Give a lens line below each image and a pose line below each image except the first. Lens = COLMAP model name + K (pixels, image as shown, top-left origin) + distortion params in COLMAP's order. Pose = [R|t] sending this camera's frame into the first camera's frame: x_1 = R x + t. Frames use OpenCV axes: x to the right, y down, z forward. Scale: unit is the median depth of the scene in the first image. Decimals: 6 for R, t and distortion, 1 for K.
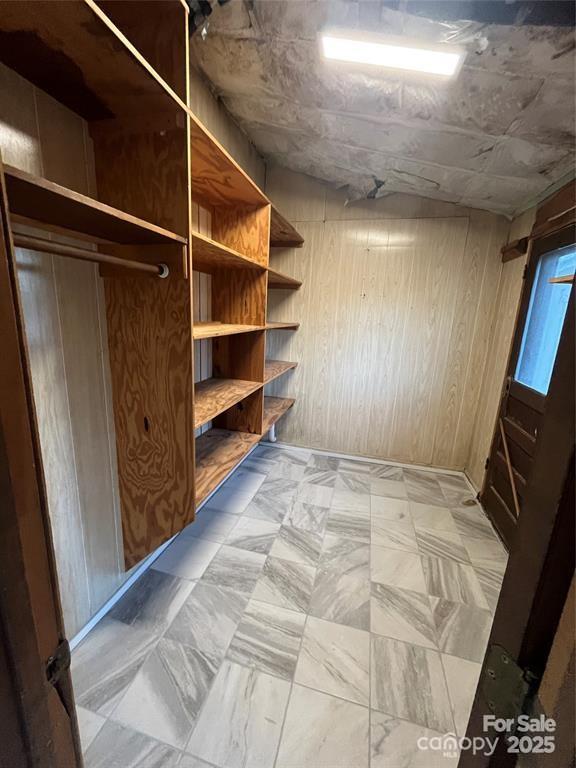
lens RADIAL K [[312.2, 0, 285.6], [0, 312.2, 382.0], [0, 0, 1]] dist [-0.001368, -0.000925]
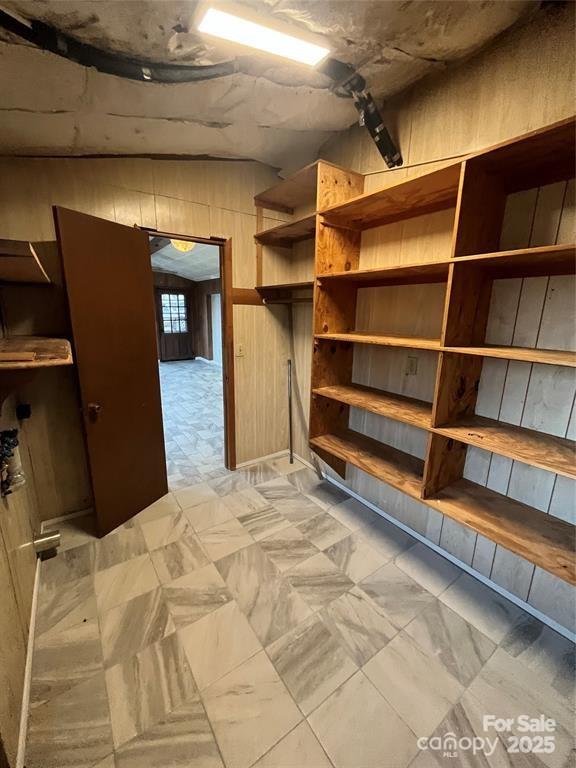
lens RADIAL K [[312.2, 0, 287.9], [0, 312.2, 385.4], [0, 0, 1]] dist [-0.001368, -0.000925]
pose [[-0.640680, 0.116997, -0.758841, 0.814852], [-0.216720, 0.920580, 0.324907, -0.301361], [0.736588, 0.372618, -0.564442, 1.421566]]
